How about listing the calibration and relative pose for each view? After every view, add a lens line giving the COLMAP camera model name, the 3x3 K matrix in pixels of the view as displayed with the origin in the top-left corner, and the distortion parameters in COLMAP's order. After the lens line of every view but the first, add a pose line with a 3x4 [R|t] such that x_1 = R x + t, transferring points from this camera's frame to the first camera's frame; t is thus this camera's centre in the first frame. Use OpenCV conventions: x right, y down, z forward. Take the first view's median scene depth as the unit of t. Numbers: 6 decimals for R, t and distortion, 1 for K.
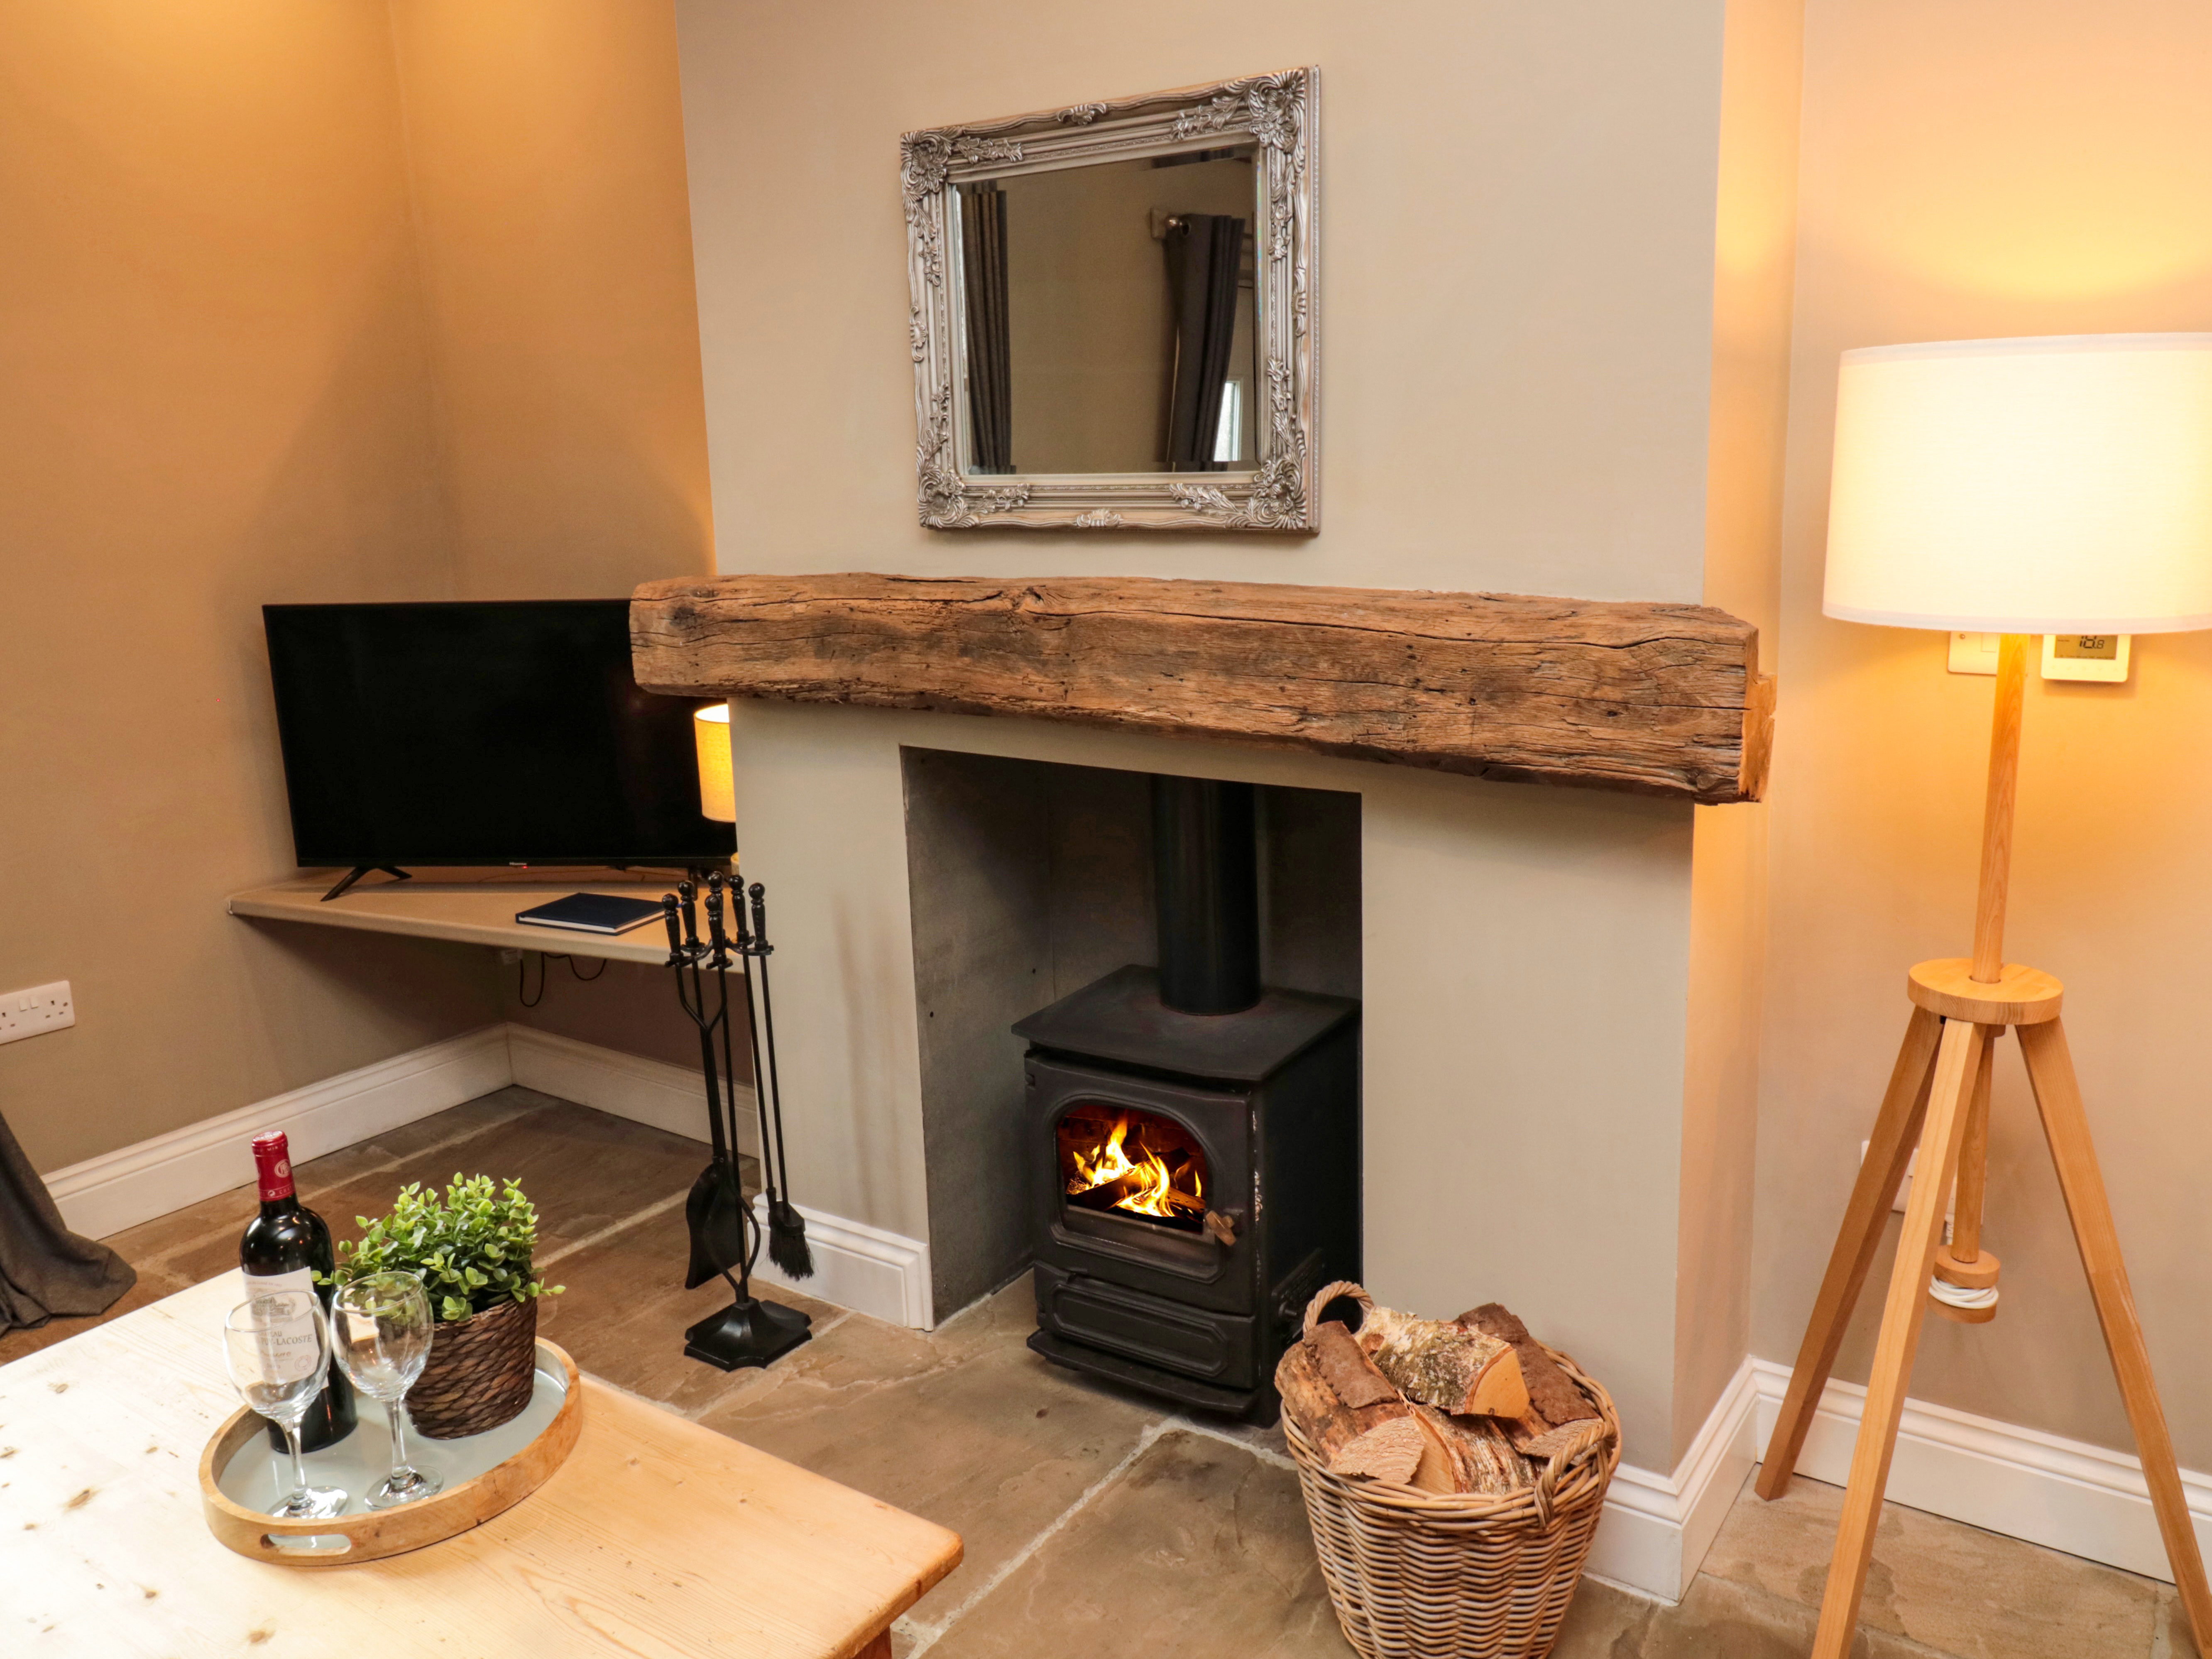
lens RADIAL K [[1667.4, 0, 1111.5], [0, 1667.4, 825.1], [0, 0, 1]] dist [0.013324, -0.003501]
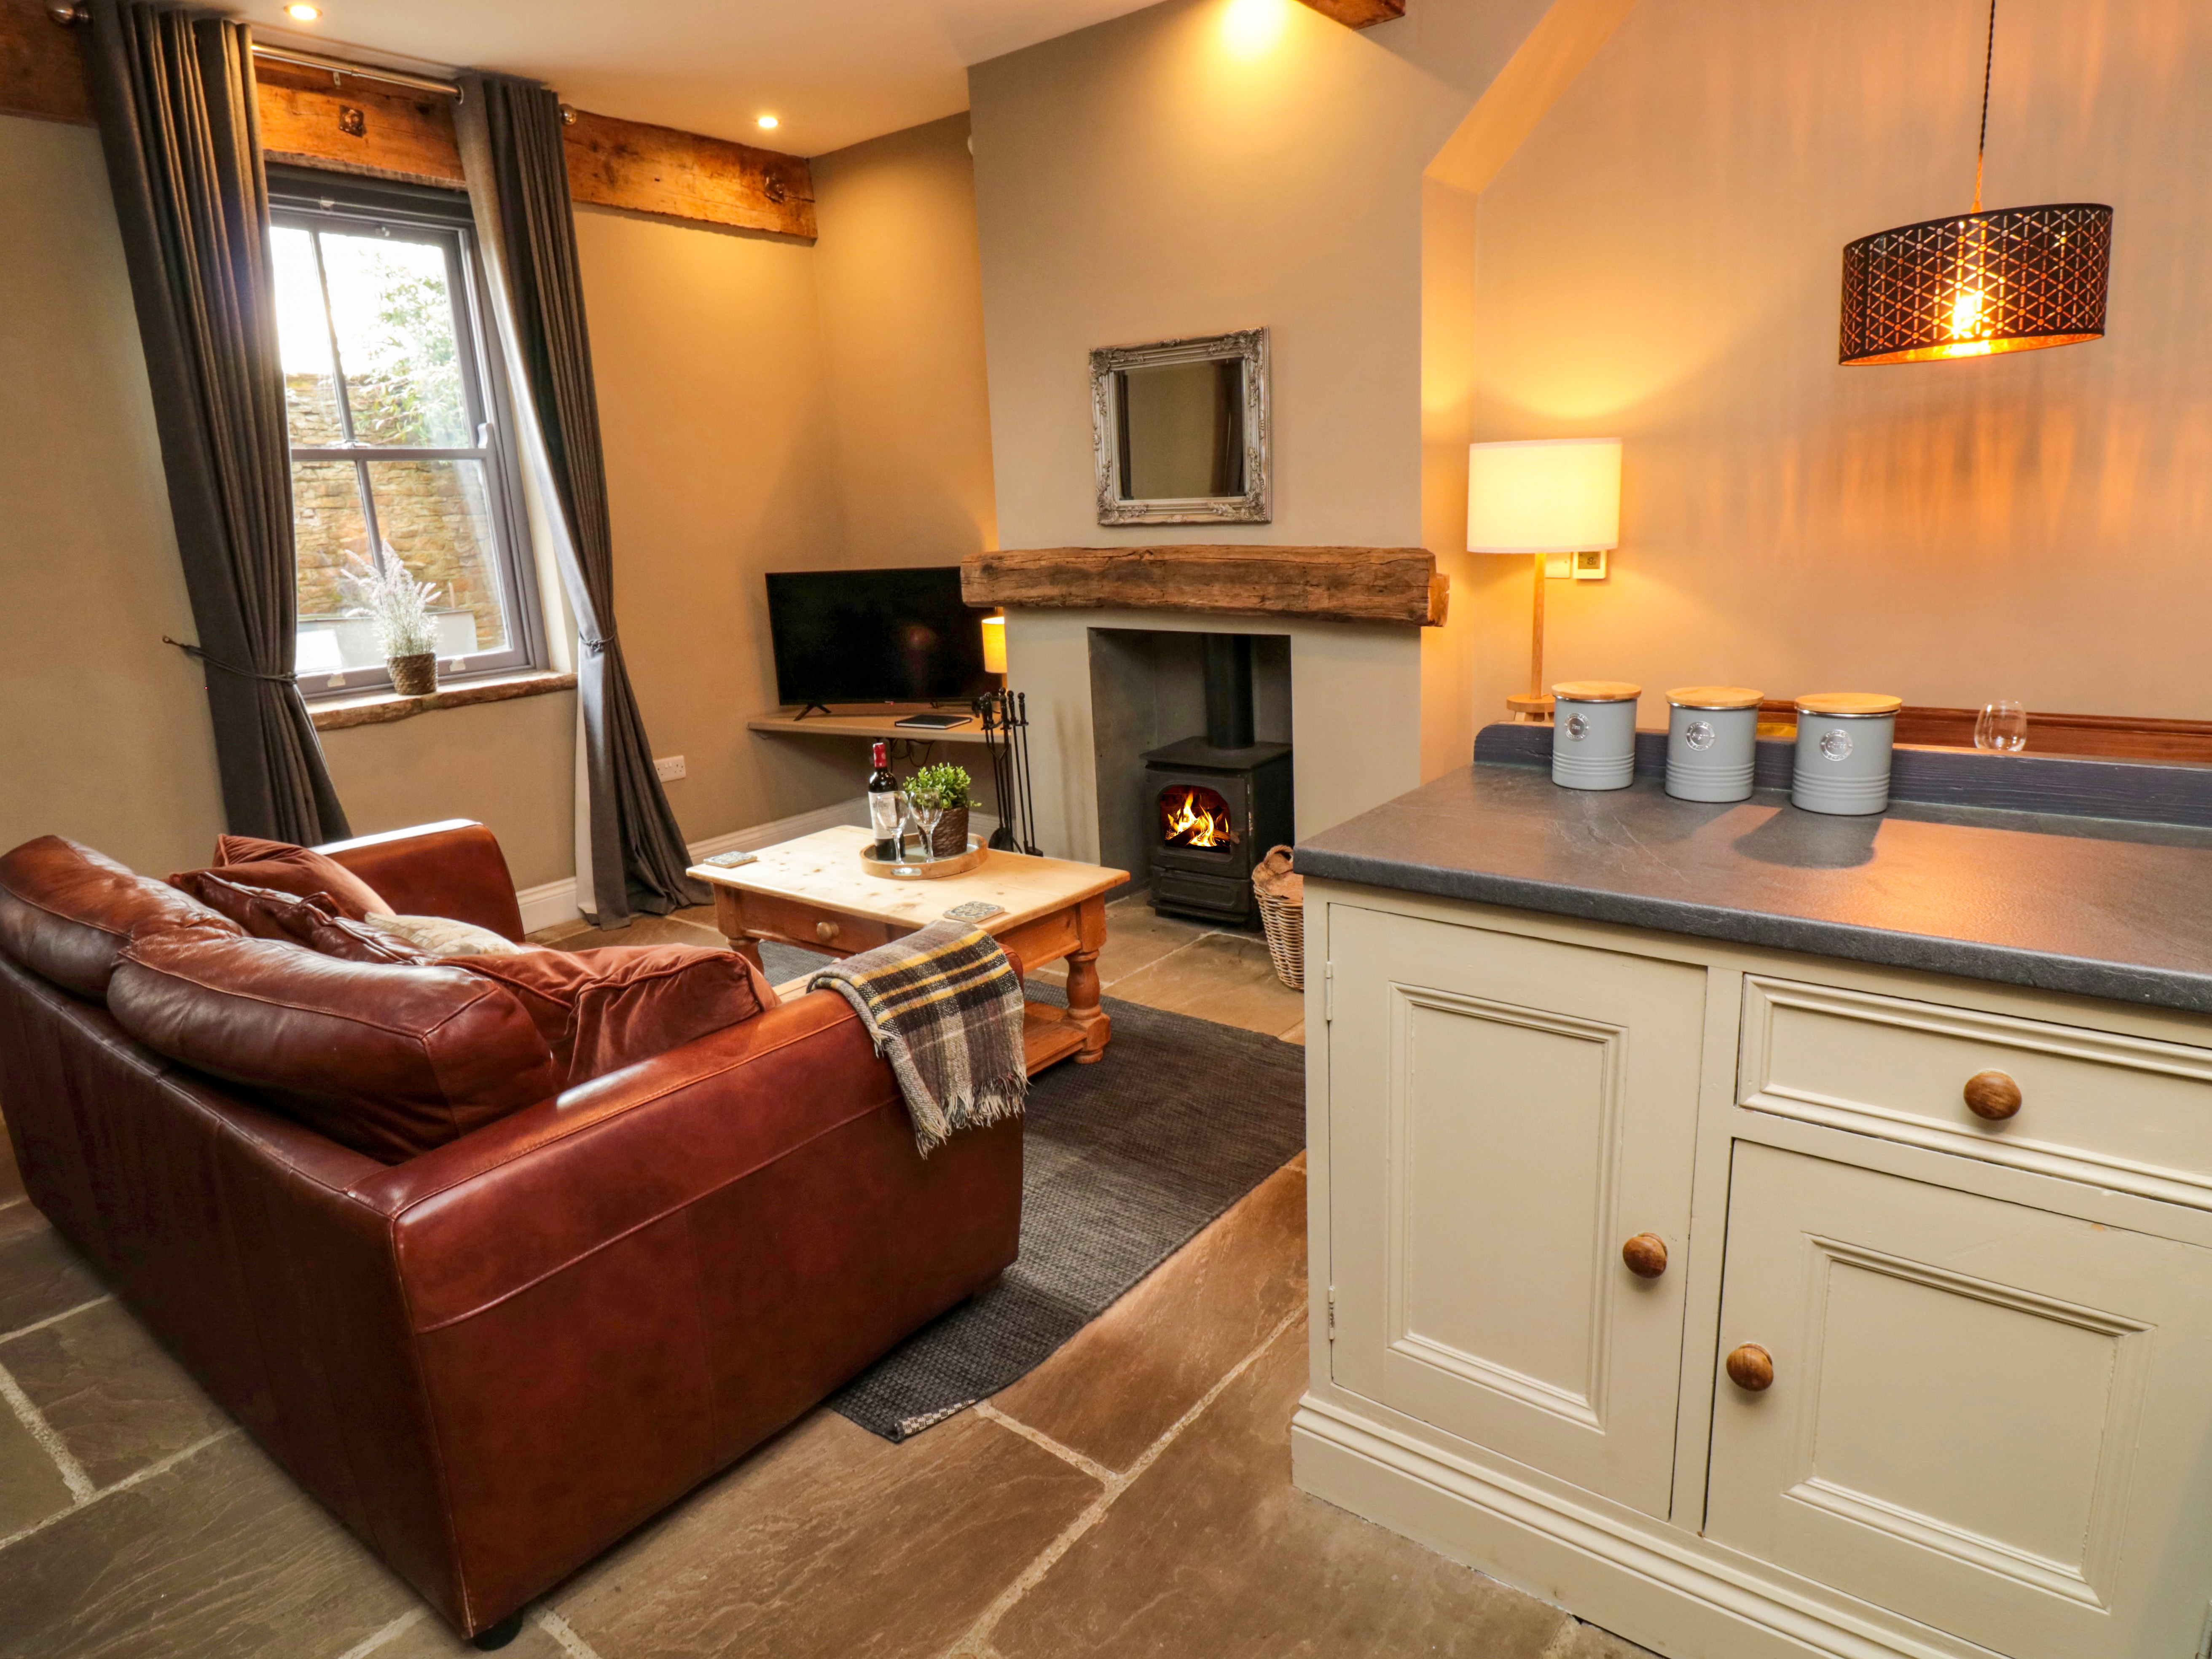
lens RADIAL K [[1338.6, 0, 1098.3], [0, 1338.6, 799.9], [0, 0, 1]] dist [-0.013880, -0.002770]
pose [[0.996760, -0.005190, -0.080272, 0.029884], [0.006686, 0.999809, 0.018387, 0.170221], [0.080161, -0.018864, 0.996603, -0.858667]]
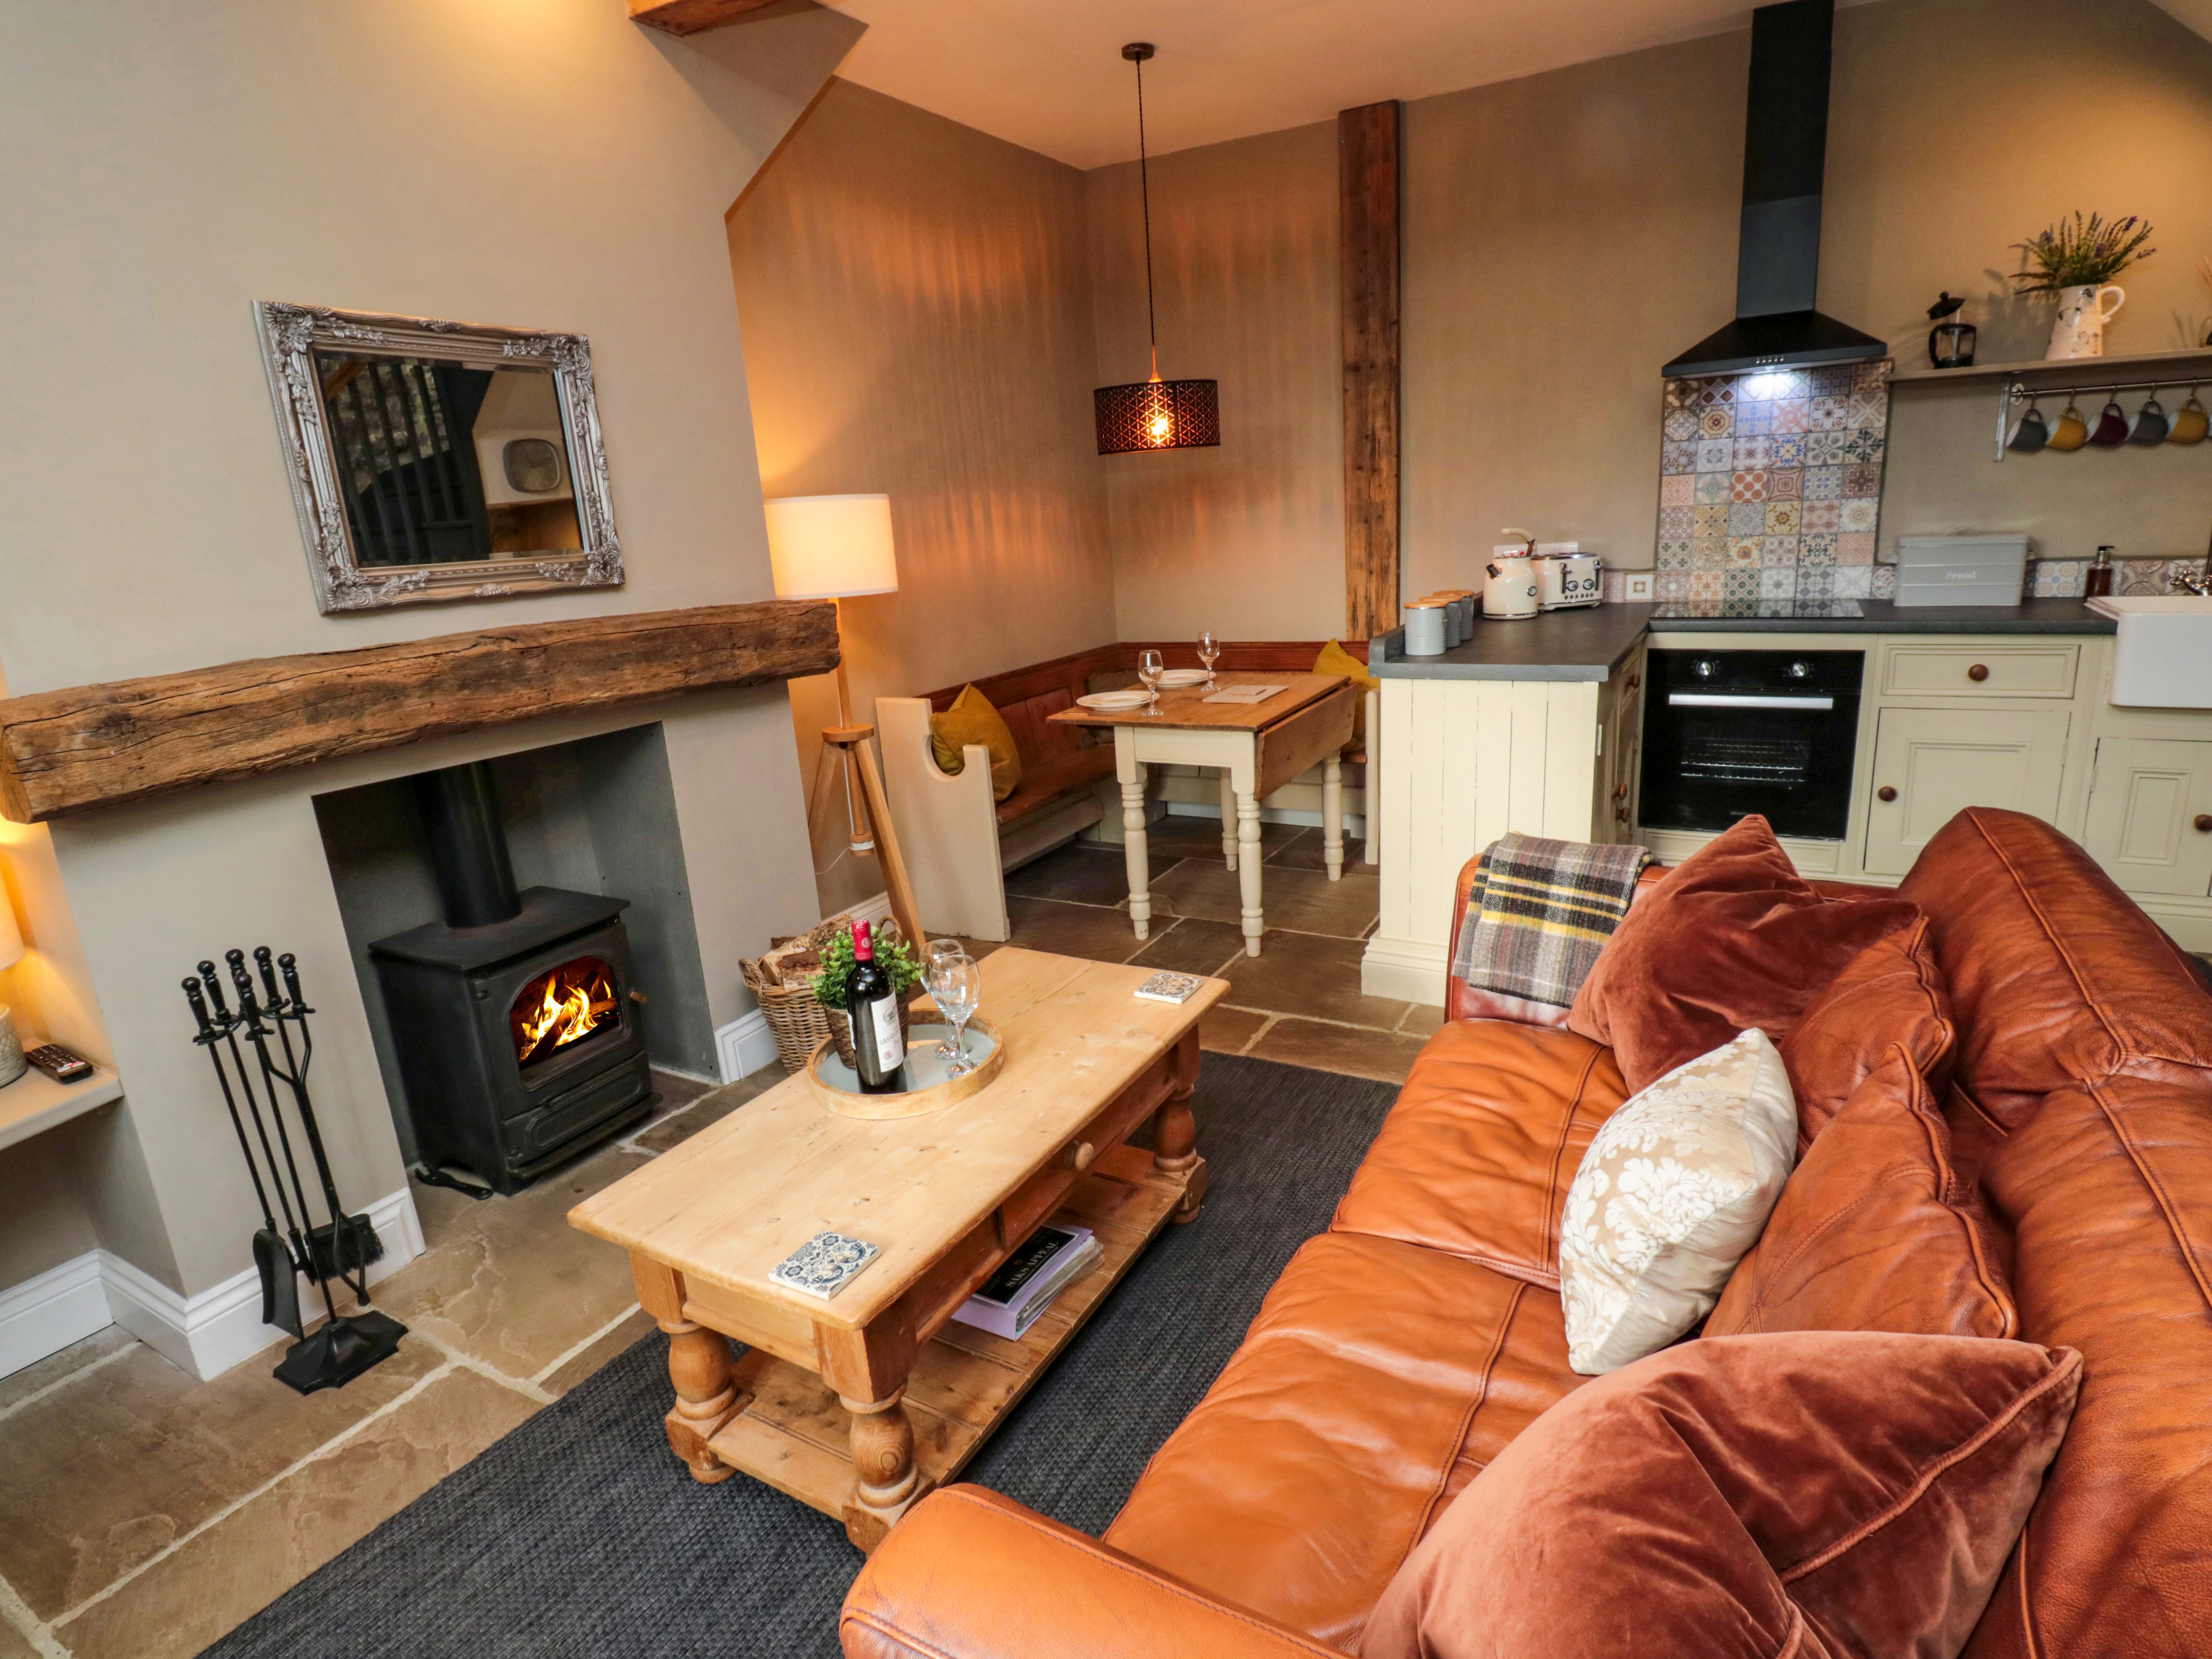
lens RADIAL K [[1154.7, 0, 1134.4], [0, 1154.7, 810.2], [0, 0, 1]] dist [-0.000261, -0.012662]
pose [[-0.083926, -0.225700, 0.970575, -1.185836], [0.267187, 0.933248, 0.240123, -0.093863], [-0.959983, 0.279478, -0.018020, 0.522225]]
